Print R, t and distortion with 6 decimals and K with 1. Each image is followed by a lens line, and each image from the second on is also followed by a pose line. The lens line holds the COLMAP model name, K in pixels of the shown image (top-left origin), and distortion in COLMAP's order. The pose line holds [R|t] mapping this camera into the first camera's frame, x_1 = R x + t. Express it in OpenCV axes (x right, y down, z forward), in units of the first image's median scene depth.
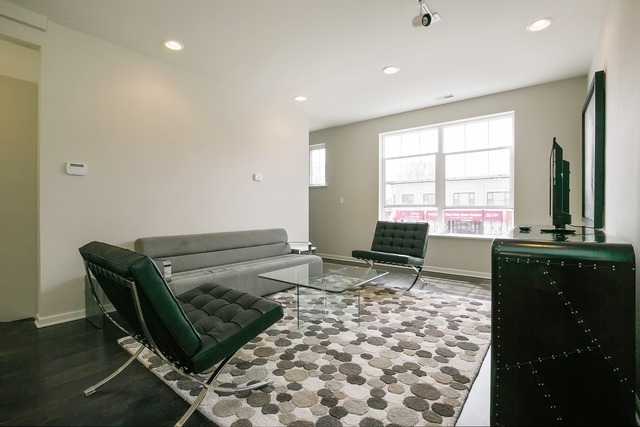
lens RADIAL K [[289.0, 0, 326.6], [0, 289.0, 209.5], [0, 0, 1]] dist [-0.020034, 0.001202]
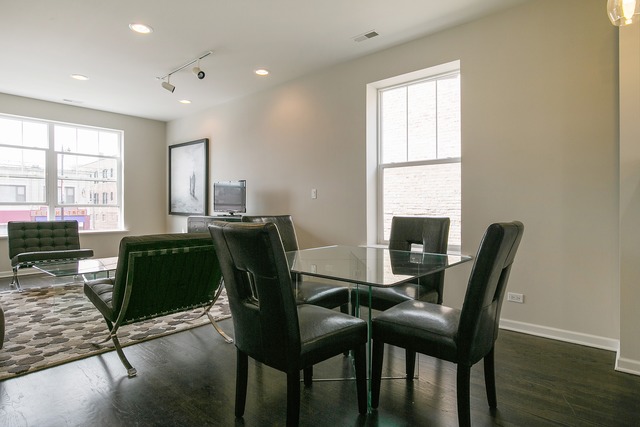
lens RADIAL K [[362.7, 0, 316.7], [0, 362.7, 209.7], [0, 0, 1]] dist [-0.036937, 0.000251]
pose [[0.036997, -0.007939, 0.999284, -0.782697], [0.002772, 0.999965, 0.007842, -0.000895], [-0.999312, 0.002480, 0.037018, 0.054274]]
